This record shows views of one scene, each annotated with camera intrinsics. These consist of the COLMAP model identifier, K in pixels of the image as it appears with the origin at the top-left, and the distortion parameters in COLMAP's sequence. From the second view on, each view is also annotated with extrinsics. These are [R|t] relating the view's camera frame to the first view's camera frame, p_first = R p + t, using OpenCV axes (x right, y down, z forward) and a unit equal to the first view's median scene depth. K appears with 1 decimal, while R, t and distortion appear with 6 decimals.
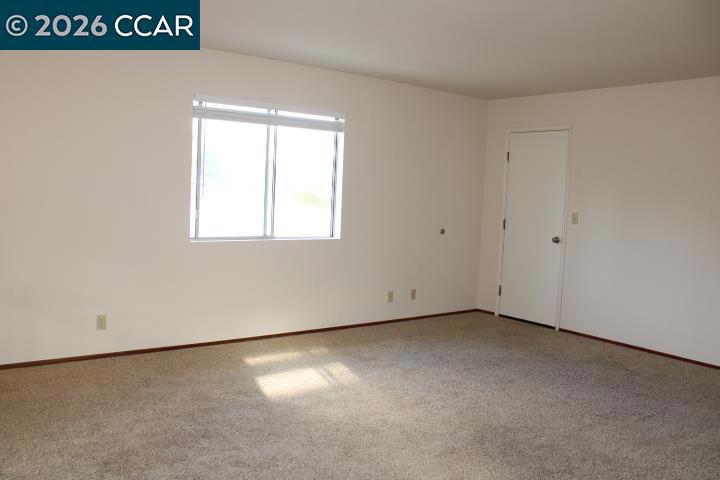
lens RADIAL K [[604.5, 0, 360.0], [0, 604.5, 240.0], [0, 0, 1]] dist [-0.161947, 0.146364]
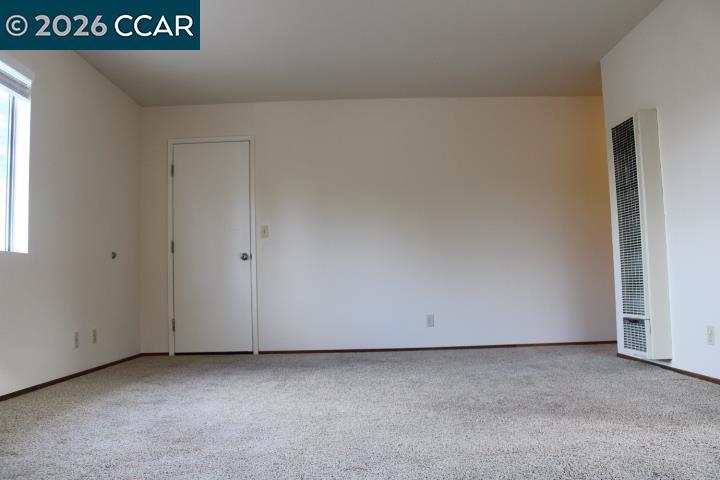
lens RADIAL K [[604.5, 0, 360.0], [0, 604.5, 240.0], [0, 0, 1]] dist [-0.161947, 0.146364]
pose [[0.586539, 0.006286, 0.809897, -0.323640], [0.121439, 0.987983, -0.095616, 0.085727], [-0.800765, 0.154435, 0.578727, 0.310408]]
